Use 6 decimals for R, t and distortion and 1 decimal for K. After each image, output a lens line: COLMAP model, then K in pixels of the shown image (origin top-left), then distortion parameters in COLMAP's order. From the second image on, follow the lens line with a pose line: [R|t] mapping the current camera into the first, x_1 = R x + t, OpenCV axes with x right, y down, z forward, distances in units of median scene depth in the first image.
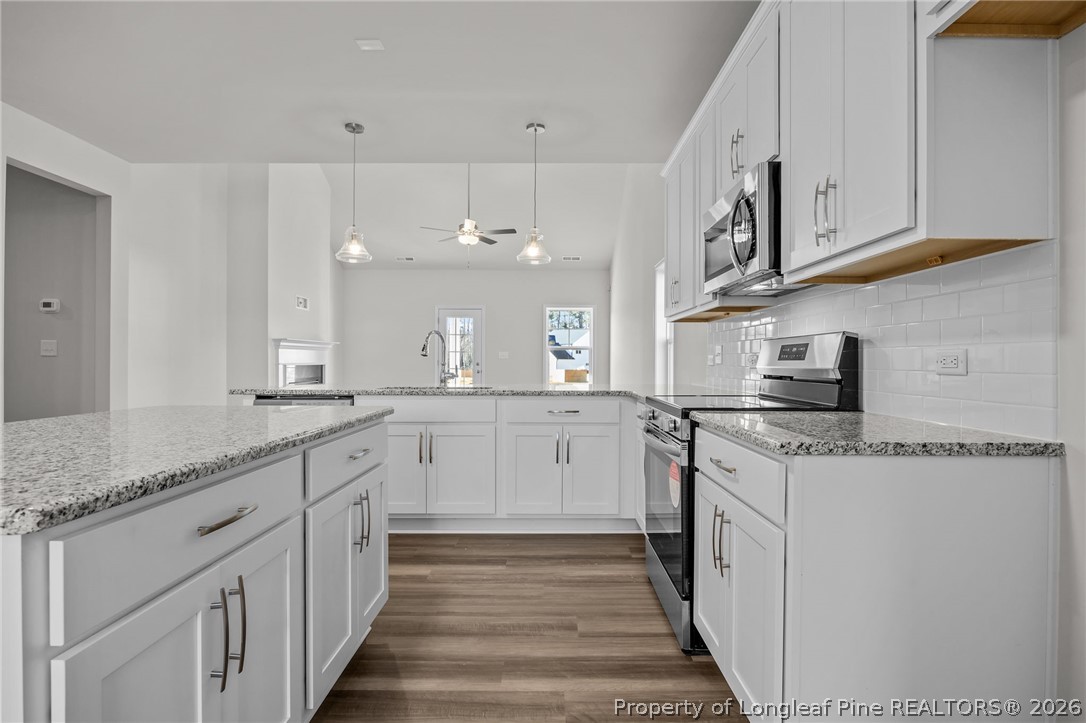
lens RADIAL K [[553.8, 0, 545.0], [0, 553.8, 363.6], [0, 0, 1]] dist [-0.001711, 0.000349]
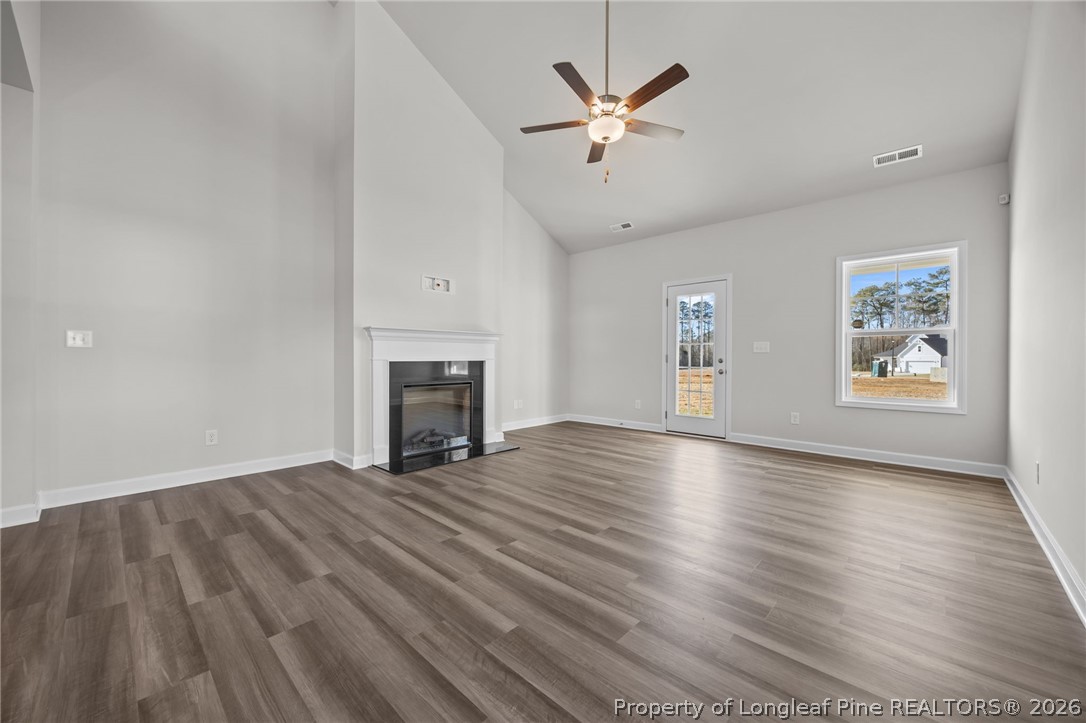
lens RADIAL K [[414.1, 0, 543.0], [0, 414.1, 361.5], [0, 0, 1]] dist [-0.002174, -0.000103]
pose [[0.732294, 0.004007, -0.680977, 0.173772], [-0.003193, 0.999992, 0.002451, 0.003465], [0.680981, 0.000380, 0.732301, 1.241782]]
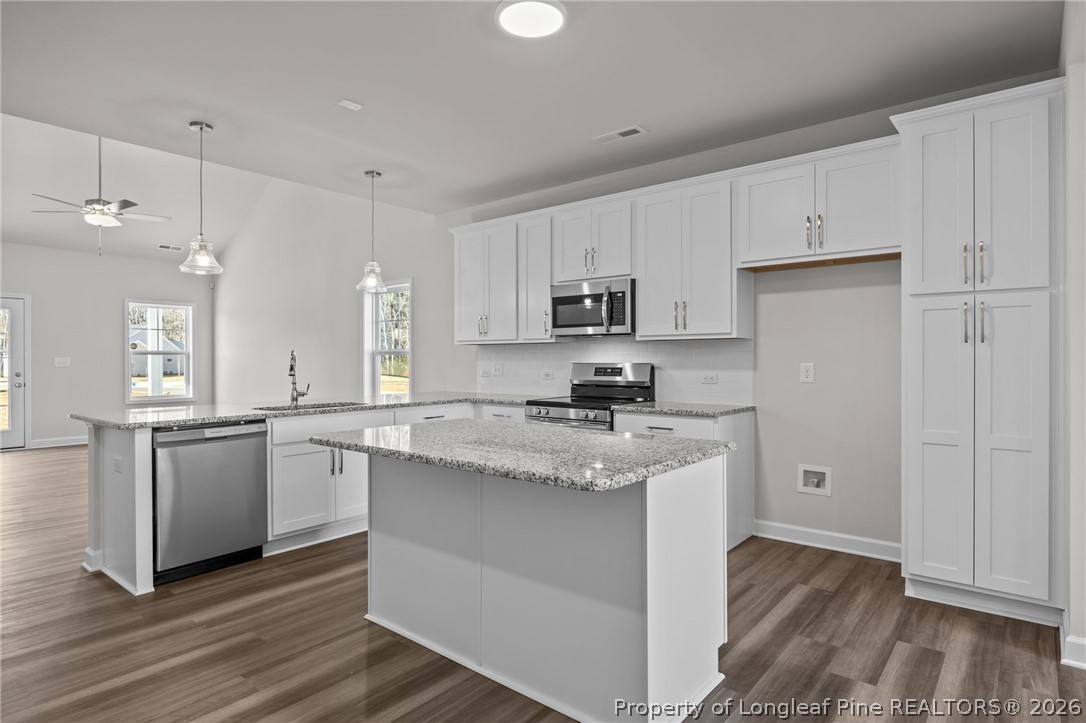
lens RADIAL K [[586.3, 0, 543.0], [0, 586.3, 361.5], [0, 0, 1]] dist [-0.001165, 0.000627]
pose [[0.634212, -0.010011, 0.773094, -0.726769], [0.007603, 0.999949, 0.006711, -0.041947], [-0.773121, 0.001622, 0.634256, -0.044268]]
